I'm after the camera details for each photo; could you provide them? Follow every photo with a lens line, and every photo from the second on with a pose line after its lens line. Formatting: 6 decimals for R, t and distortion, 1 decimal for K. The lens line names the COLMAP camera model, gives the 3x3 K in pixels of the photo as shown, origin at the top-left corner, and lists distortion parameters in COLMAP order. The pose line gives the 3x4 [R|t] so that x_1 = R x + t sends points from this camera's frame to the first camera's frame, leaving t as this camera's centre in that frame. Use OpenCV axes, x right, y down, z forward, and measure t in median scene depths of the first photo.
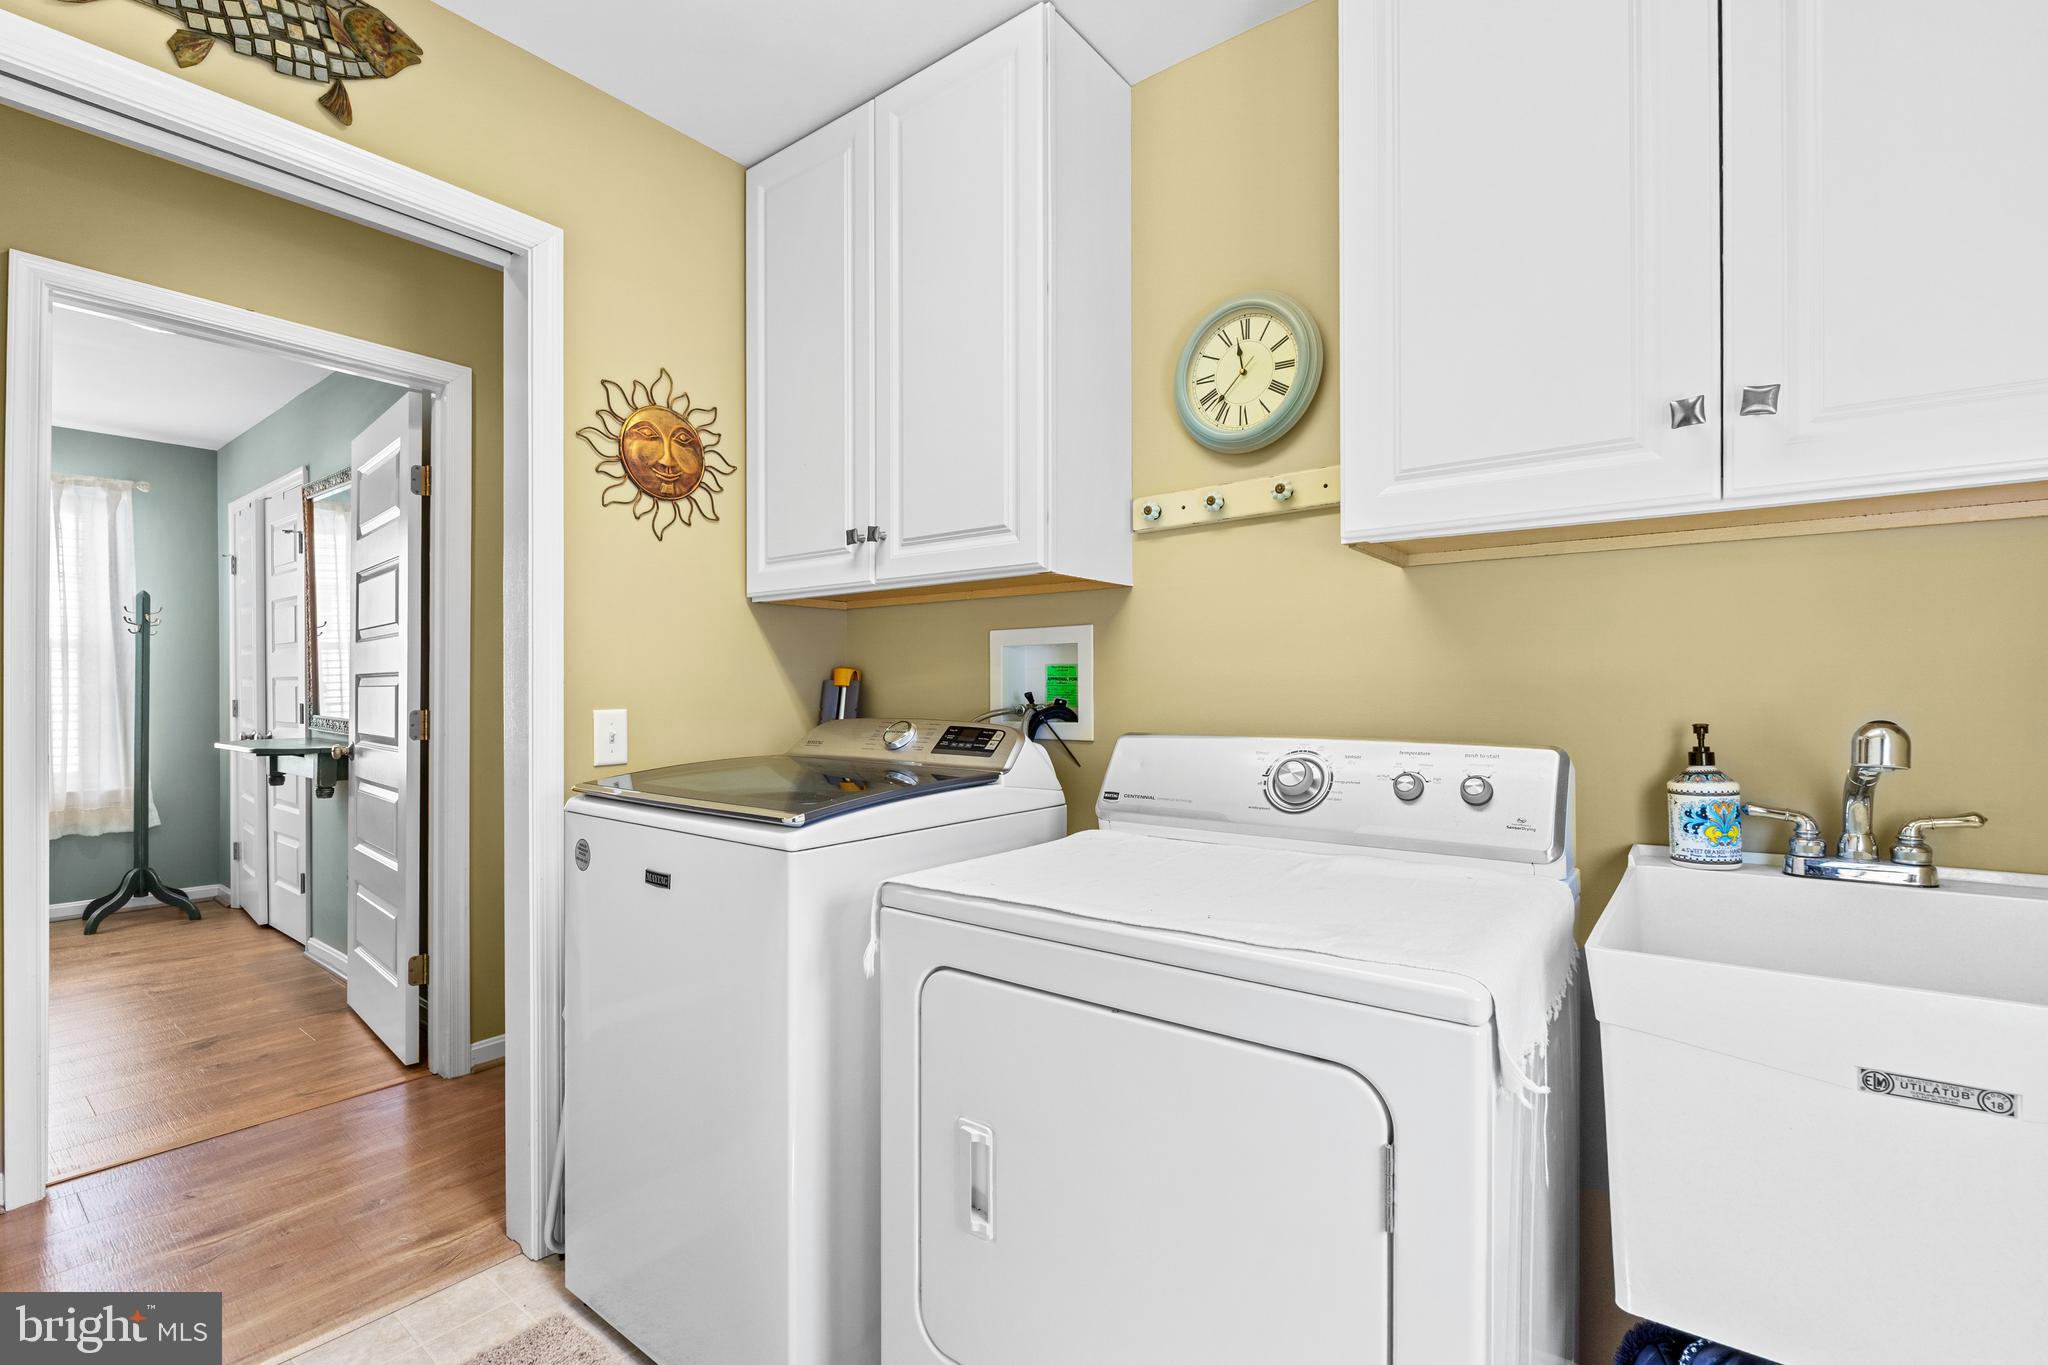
lens RADIAL K [[913.8, 0, 1014.5], [0, 913.8, 688.3], [0, 0, 1]] dist [-0.005599, -0.000556]
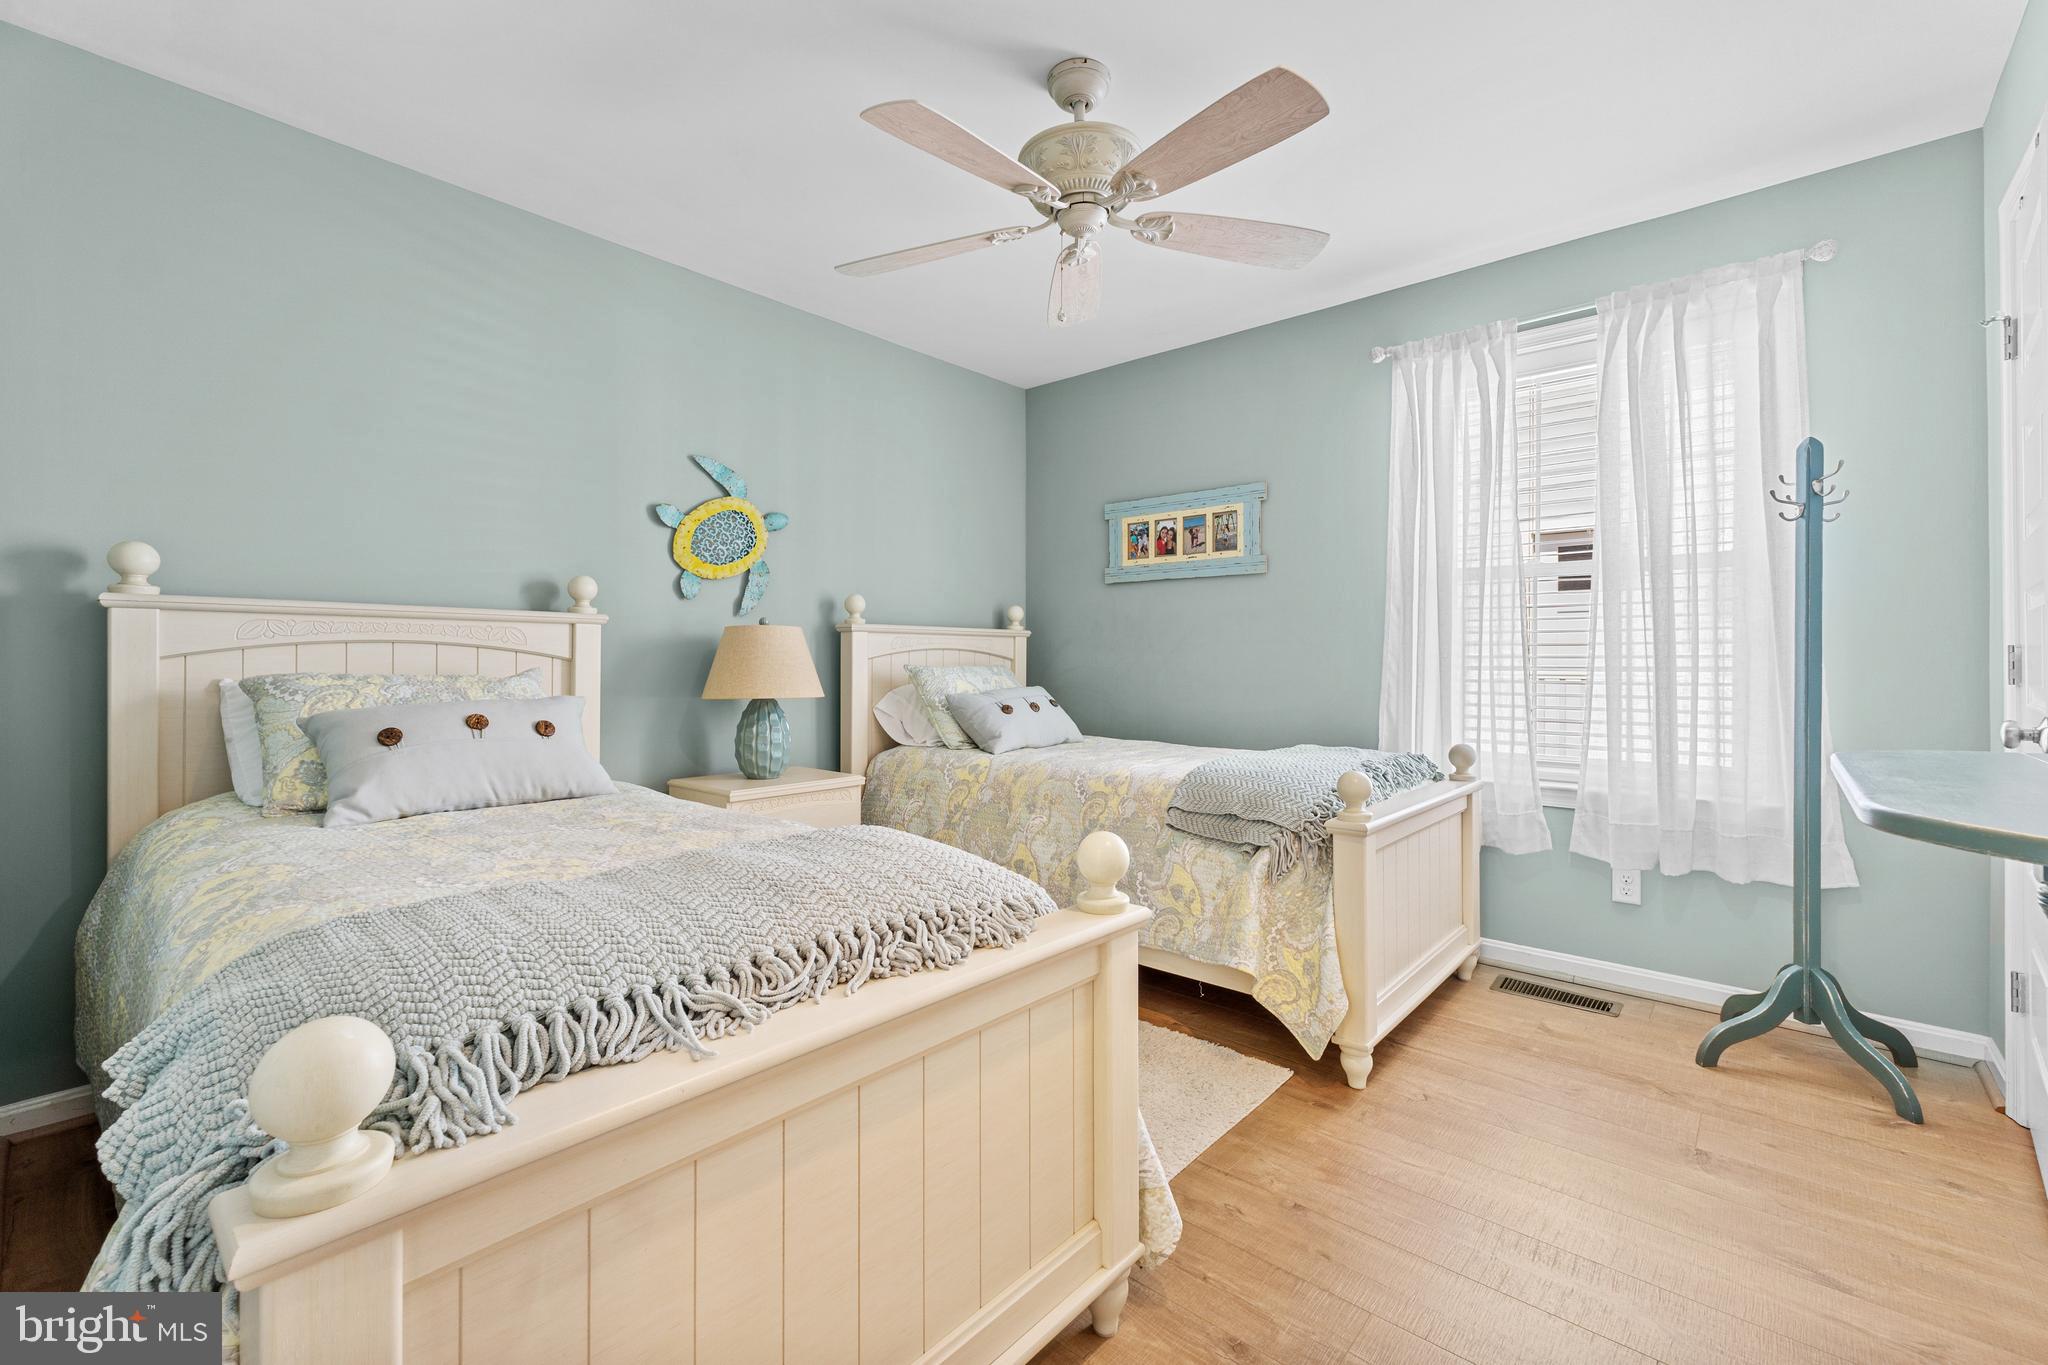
lens RADIAL K [[867.8, 0, 1018.8], [0, 867.8, 661.7], [0, 0, 1]] dist [-0.006644, 0.001511]
pose [[-0.054421, 0.002579, -0.998515, -0.434000], [0.000081, 0.999997, 0.002579, 0.020265], [0.998518, 0.000059, -0.054421, 0.567607]]
